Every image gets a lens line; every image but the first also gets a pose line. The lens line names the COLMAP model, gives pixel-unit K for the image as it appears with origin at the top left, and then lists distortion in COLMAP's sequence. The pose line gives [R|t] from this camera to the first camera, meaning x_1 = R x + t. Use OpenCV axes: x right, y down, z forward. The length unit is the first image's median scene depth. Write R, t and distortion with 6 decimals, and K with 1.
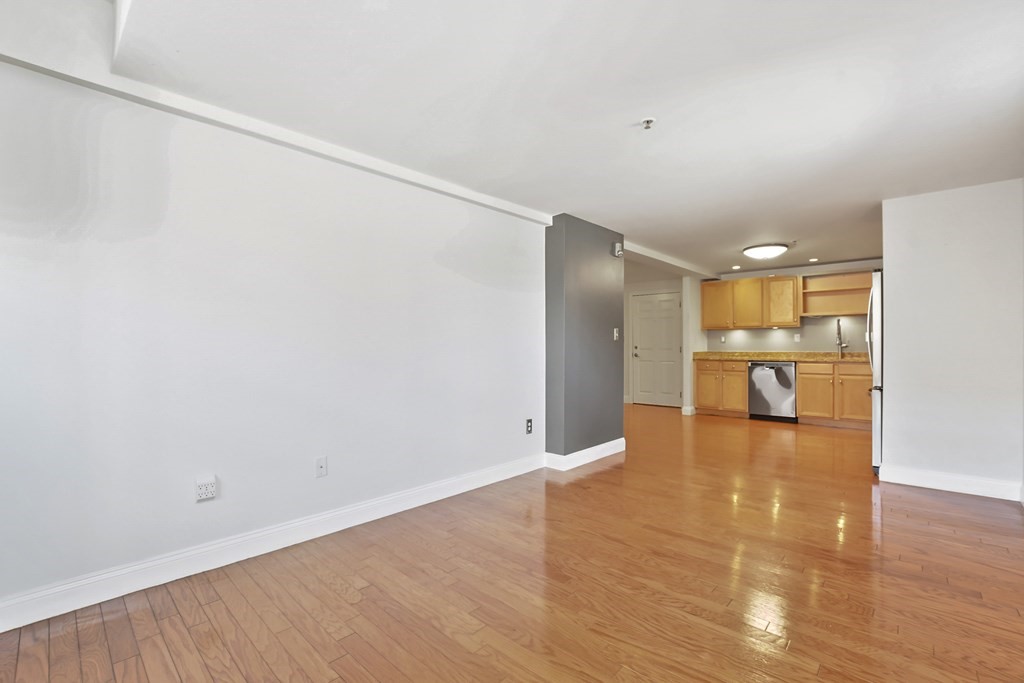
lens RADIAL K [[450.5, 0, 504.3], [0, 450.5, 343.2], [0, 0, 1]] dist [-0.031383, -0.000106]
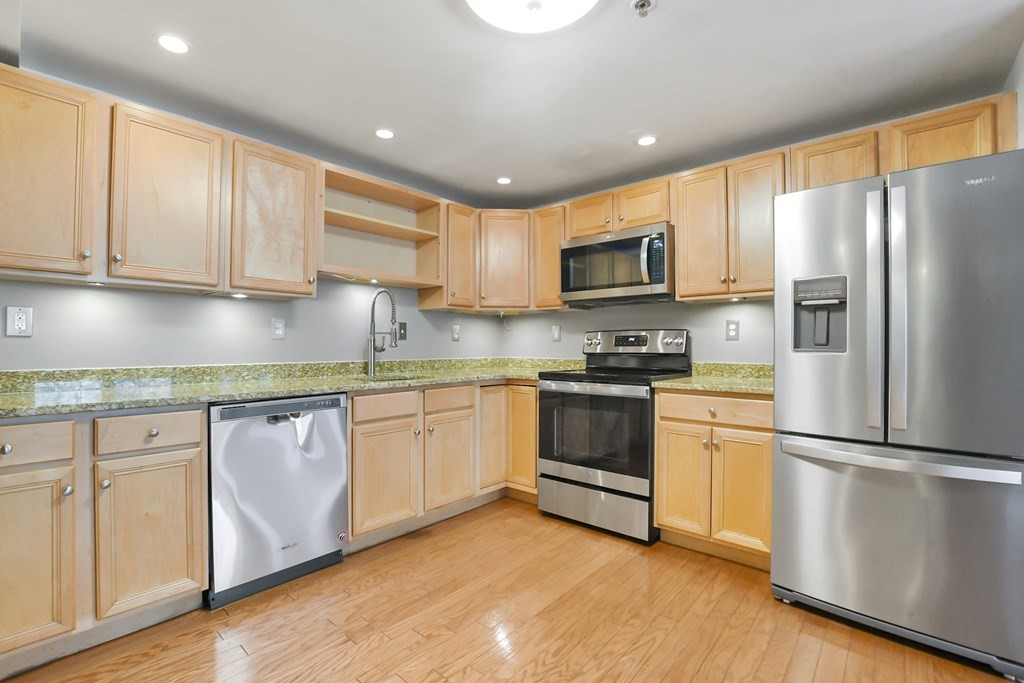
lens RADIAL K [[450.5, 0, 504.3], [0, 450.5, 343.2], [0, 0, 1]] dist [-0.031383, -0.000106]
pose [[-0.024750, 0.006665, 0.999671, 0.267478], [-0.006638, 0.999955, -0.006831, 0.003090], [-0.999672, -0.006805, -0.024705, 0.815868]]
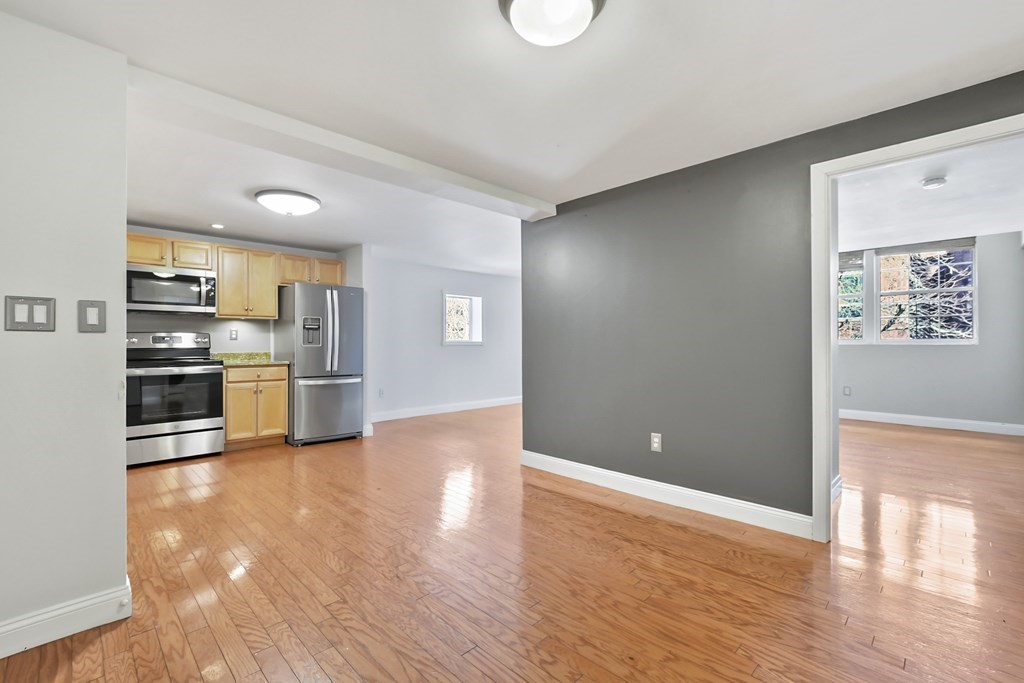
lens RADIAL K [[447.0, 0, 505.0], [0, 447.0, 341.0], [0, 0, 1]] dist [-0.002104, -0.000099]
pose [[-0.998951, 0.001560, 0.045772, 0.185664], [0.001139, 0.999957, -0.009209, 0.005445], [-0.045785, -0.009148, -0.998909, 1.322457]]
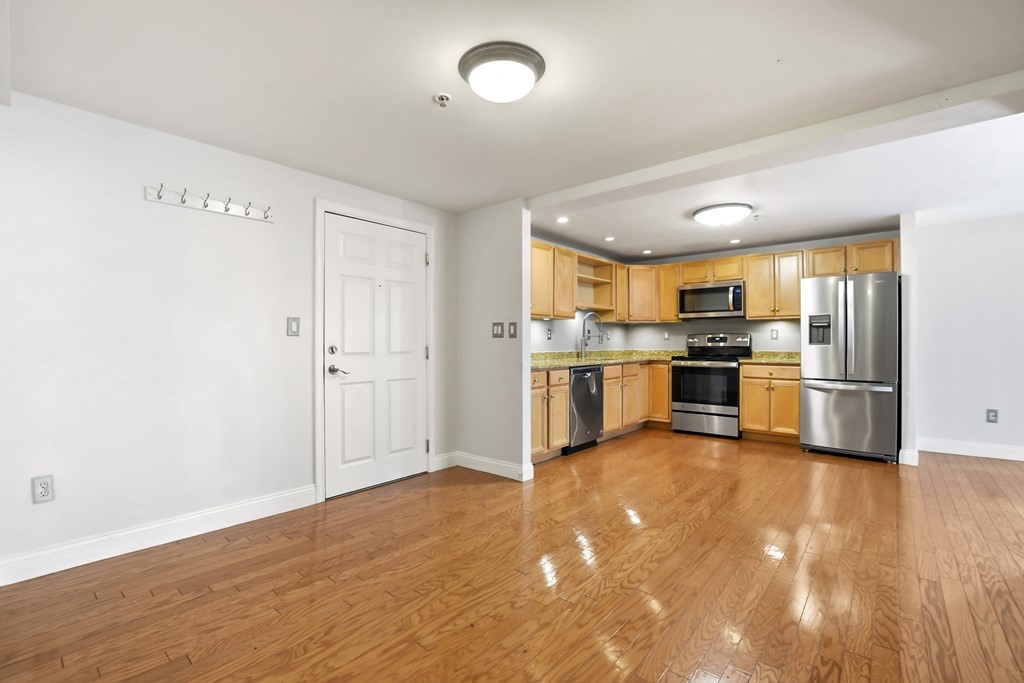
lens RADIAL K [[450.5, 0, 504.3], [0, 450.5, 343.2], [0, 0, 1]] dist [-0.031383, -0.000106]
pose [[-0.030929, 0.000057, 0.999522, -0.107070], [-0.003324, 0.999994, -0.000160, 0.004762], [-0.999516, -0.003327, -0.030929, 1.103097]]
